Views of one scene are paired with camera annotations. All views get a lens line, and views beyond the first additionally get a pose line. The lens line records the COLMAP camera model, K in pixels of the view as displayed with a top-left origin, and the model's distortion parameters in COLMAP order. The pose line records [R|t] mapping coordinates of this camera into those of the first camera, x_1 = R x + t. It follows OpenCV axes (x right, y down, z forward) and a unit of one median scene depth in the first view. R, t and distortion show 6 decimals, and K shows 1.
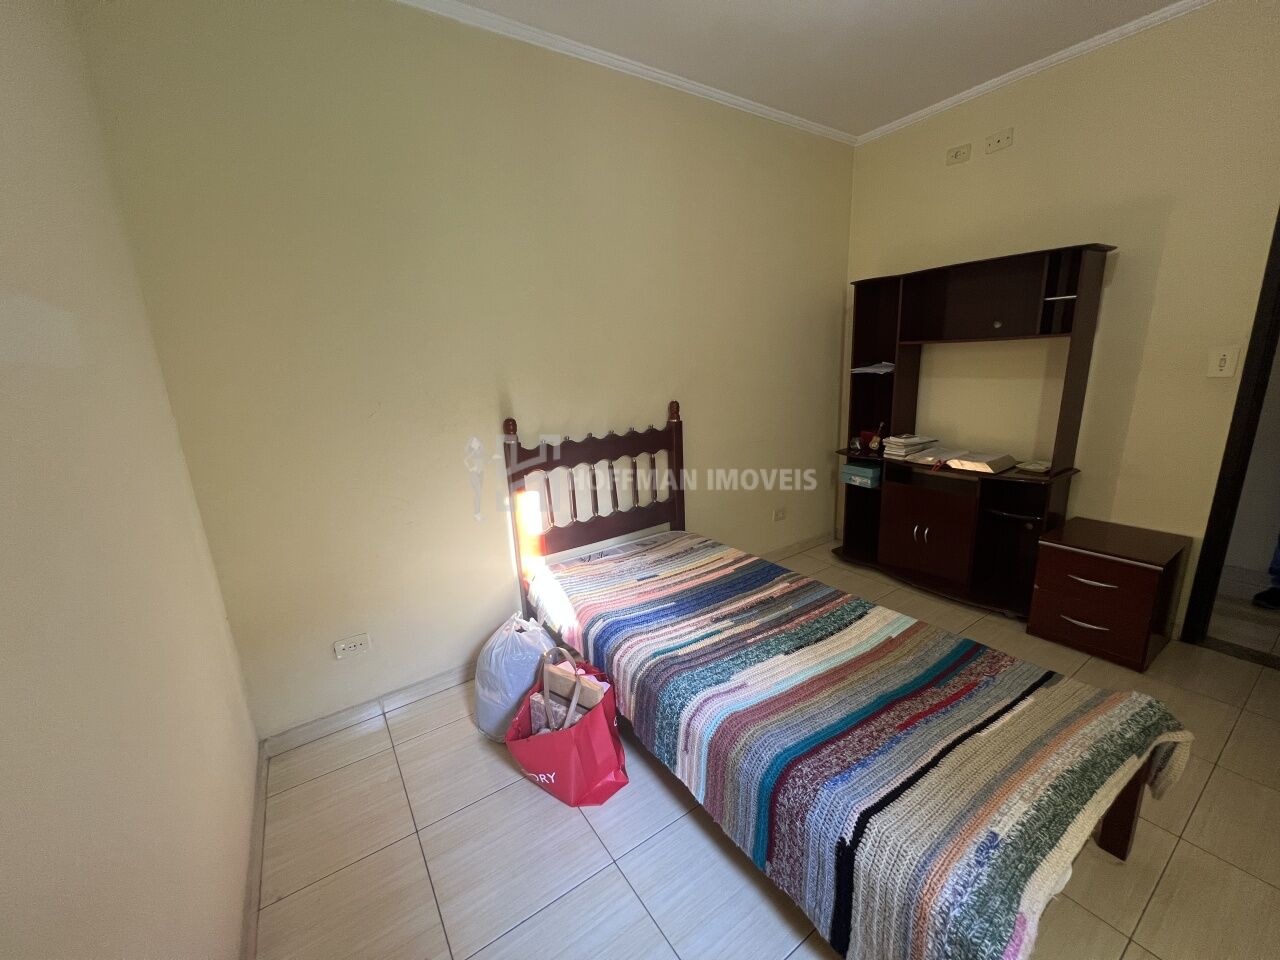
lens RADIAL K [[510.0, 0, 638.4], [0, 510.0, 481.3], [0, 0, 1]] dist [-0.001552, -0.000309]
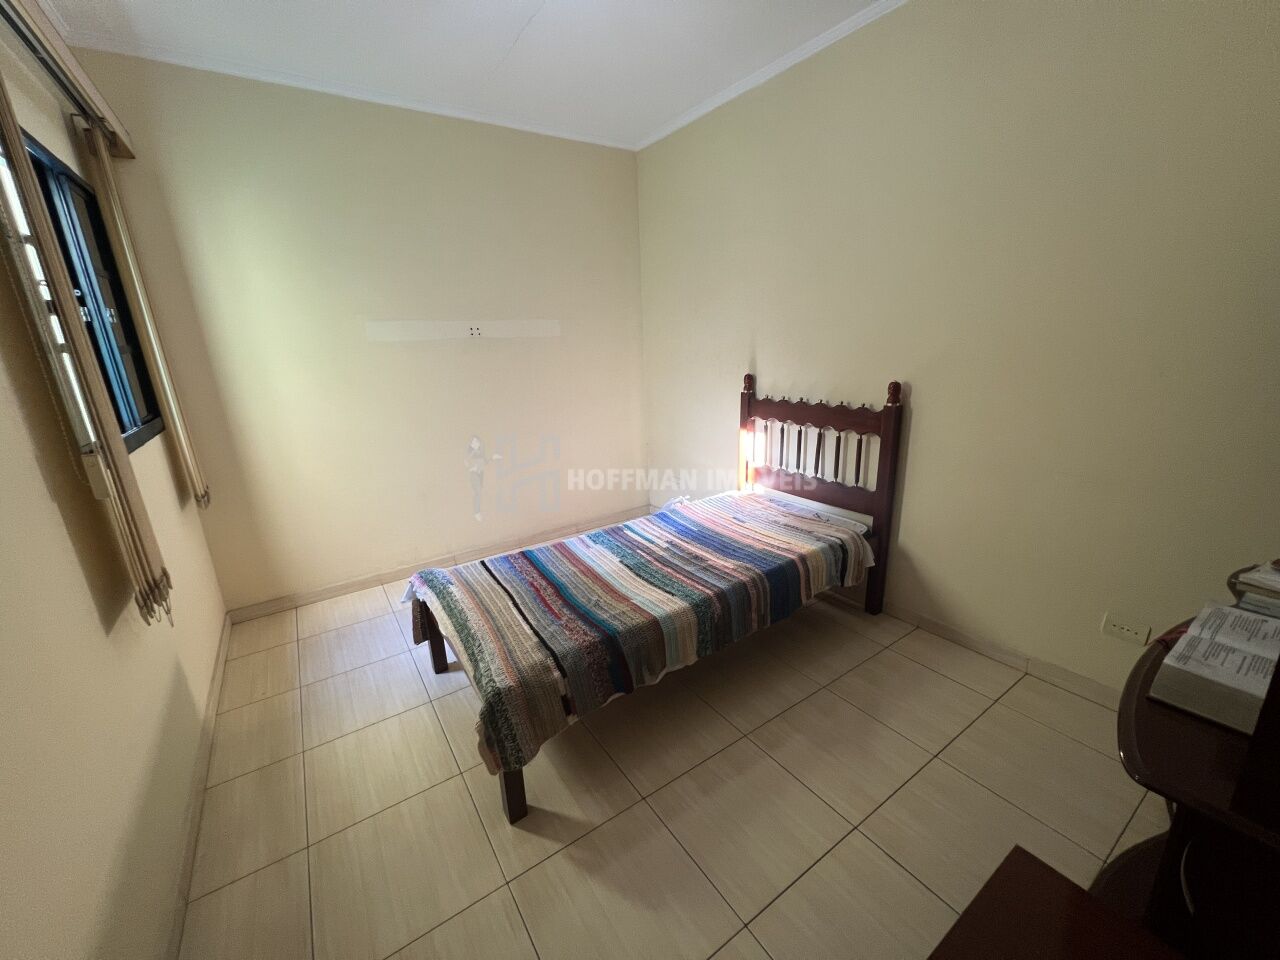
lens RADIAL K [[510.0, 0, 639.7], [0, 510.0, 478.8], [0, 0, 1]] dist [-0.001552, -0.000309]
pose [[0.008218, 0.317871, -0.948098, 1.305975], [-0.196257, 0.930203, 0.310170, -0.263519], [0.980518, 0.183522, 0.070029, 0.781351]]
